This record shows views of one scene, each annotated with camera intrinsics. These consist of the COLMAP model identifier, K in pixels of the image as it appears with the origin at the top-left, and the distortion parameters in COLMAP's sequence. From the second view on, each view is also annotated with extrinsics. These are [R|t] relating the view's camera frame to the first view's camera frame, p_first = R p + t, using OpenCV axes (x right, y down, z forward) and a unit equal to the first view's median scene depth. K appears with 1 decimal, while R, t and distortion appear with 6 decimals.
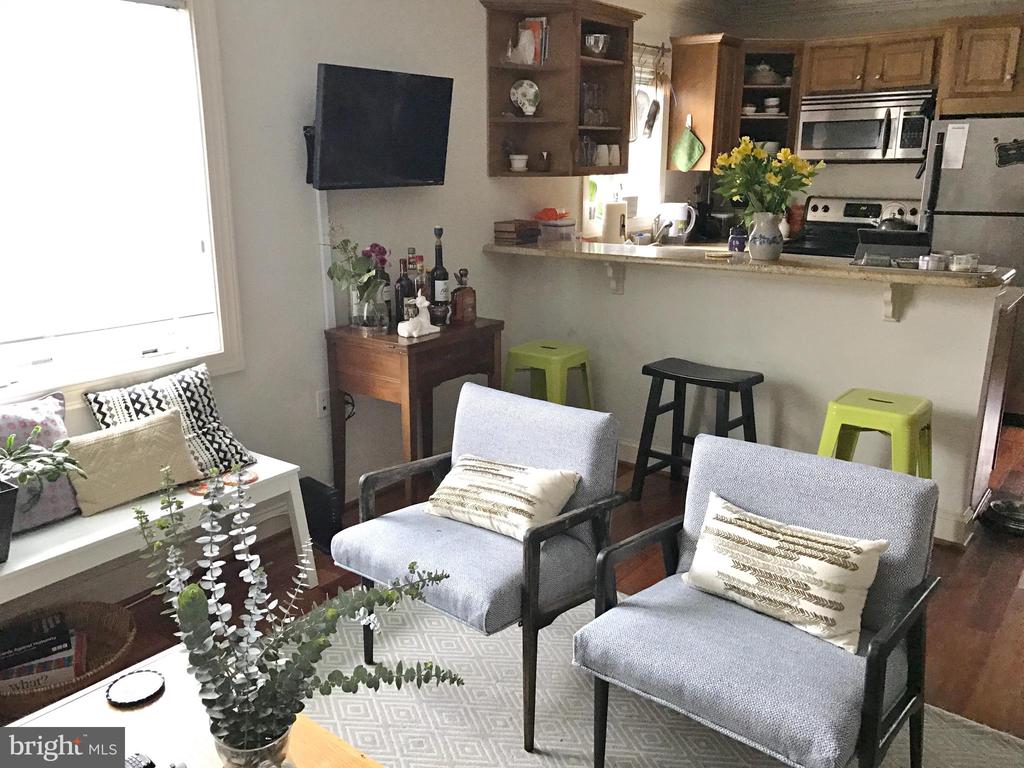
lens RADIAL K [[849.8, 0, 512.2], [0, 849.8, 383.9], [0, 0, 1]] dist [0.033775, -0.013991]
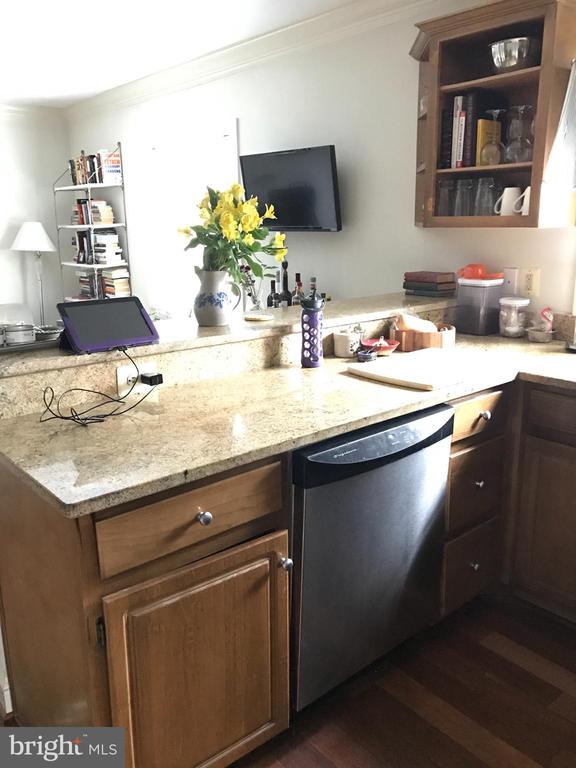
lens RADIAL K [[633.3, 0, 288.3], [0, 633.3, 372.7], [0, 0, 1]] dist [0.031131, -0.019985]
pose [[-0.210915, 0.232102, -0.949549, 1.089484], [-0.244471, 0.928006, 0.281138, -0.362973], [0.946440, 0.291433, -0.138988, 1.427543]]
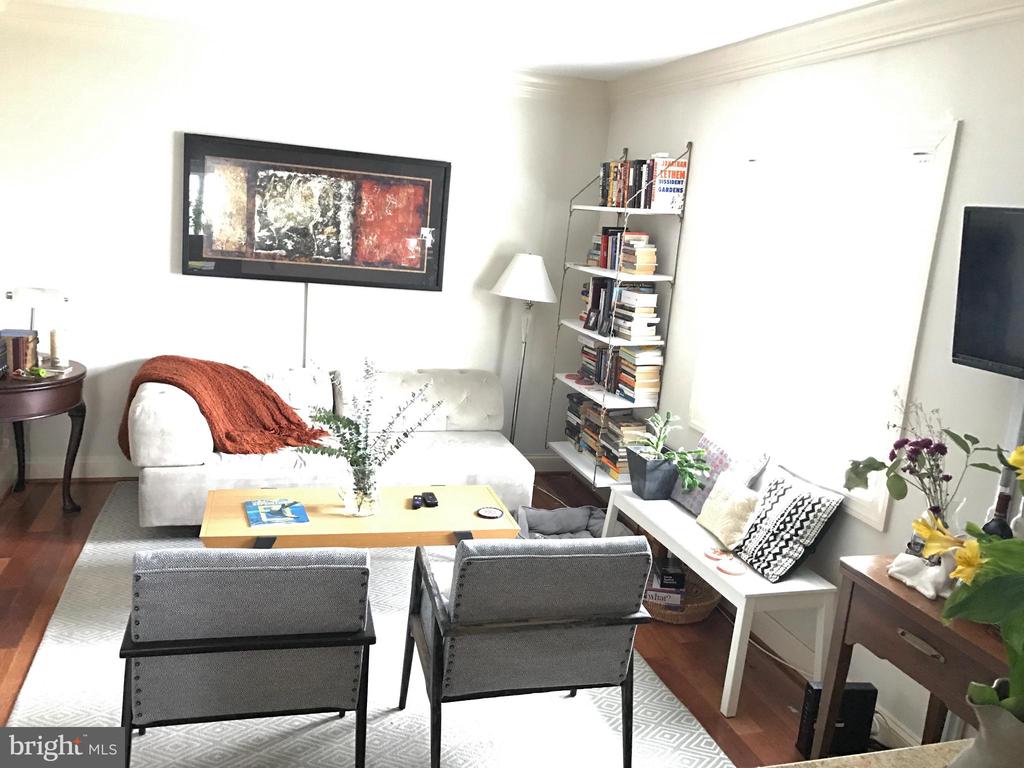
lens RADIAL K [[837.6, 0, 510.2], [0, 837.6, 379.2], [0, 0, 1]] dist [0.077997, -0.134762]
pose [[-0.576713, 0.119873, -0.808104, 0.679563], [-0.293346, 0.892821, 0.341789, -0.384923], [0.762464, 0.434168, -0.479737, 1.147263]]
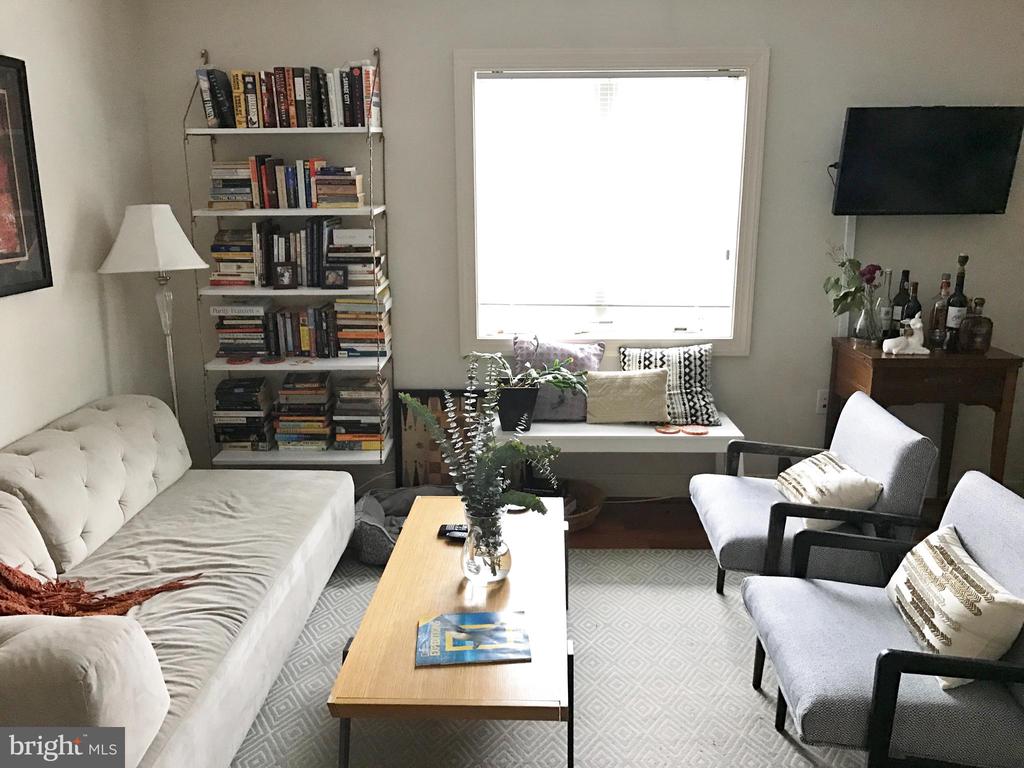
lens RADIAL K [[843.2, 0, 508.7], [0, 843.2, 377.0], [0, 0, 1]] dist [0.041169, -0.048364]
pose [[0.589621, 0.184367, -0.786356, 0.494507], [-0.208009, 0.975420, 0.072726, -0.004343], [0.780435, 0.120688, 0.613478, -0.029300]]
